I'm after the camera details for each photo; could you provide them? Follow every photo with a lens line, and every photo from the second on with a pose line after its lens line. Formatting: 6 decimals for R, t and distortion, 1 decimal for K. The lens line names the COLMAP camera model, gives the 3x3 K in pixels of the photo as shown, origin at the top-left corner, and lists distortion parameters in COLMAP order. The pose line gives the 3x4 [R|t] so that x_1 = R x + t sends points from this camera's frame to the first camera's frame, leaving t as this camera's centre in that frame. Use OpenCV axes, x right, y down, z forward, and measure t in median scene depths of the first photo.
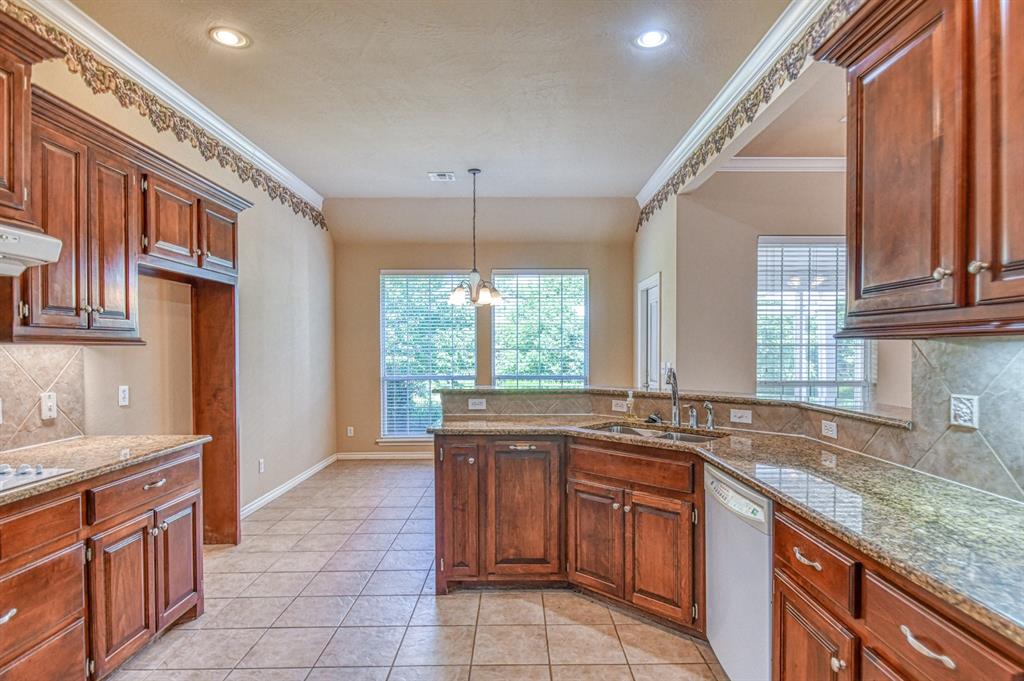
lens RADIAL K [[528.6, 0, 510.6], [0, 528.6, 357.0], [0, 0, 1]] dist [0.008852, -0.011769]
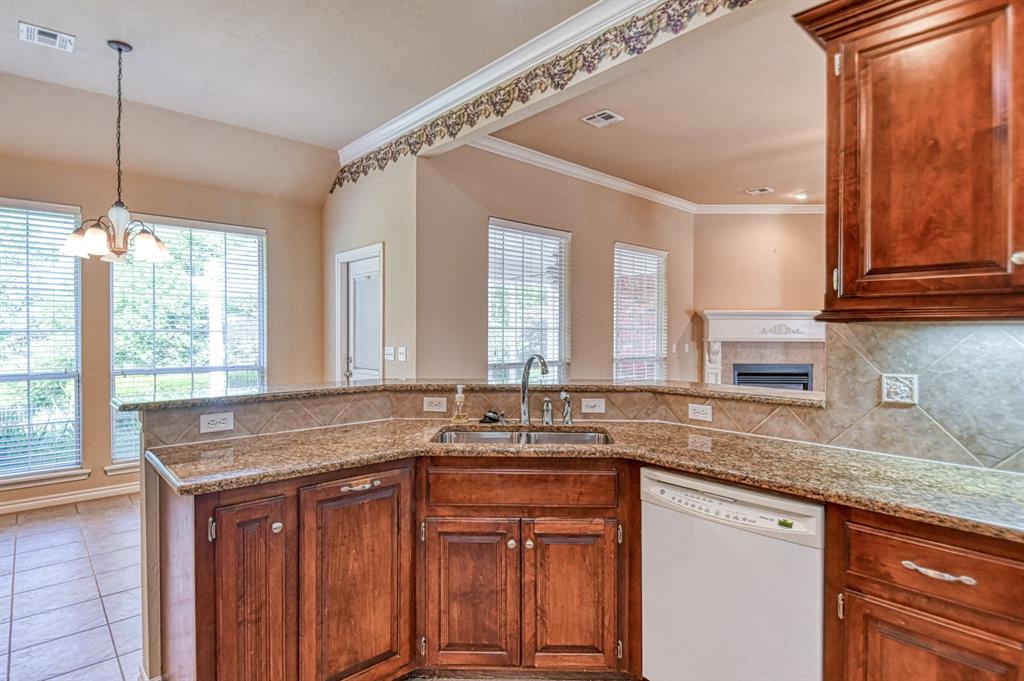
lens RADIAL K [[528.6, 0, 514.9], [0, 528.6, 335.7], [0, 0, 1]] dist [0.008852, -0.011769]
pose [[0.736777, -0.000307, 0.676136, -0.286559], [0.005531, 0.999969, -0.005573, -0.003796], [-0.676113, 0.007846, 0.736756, 0.439312]]
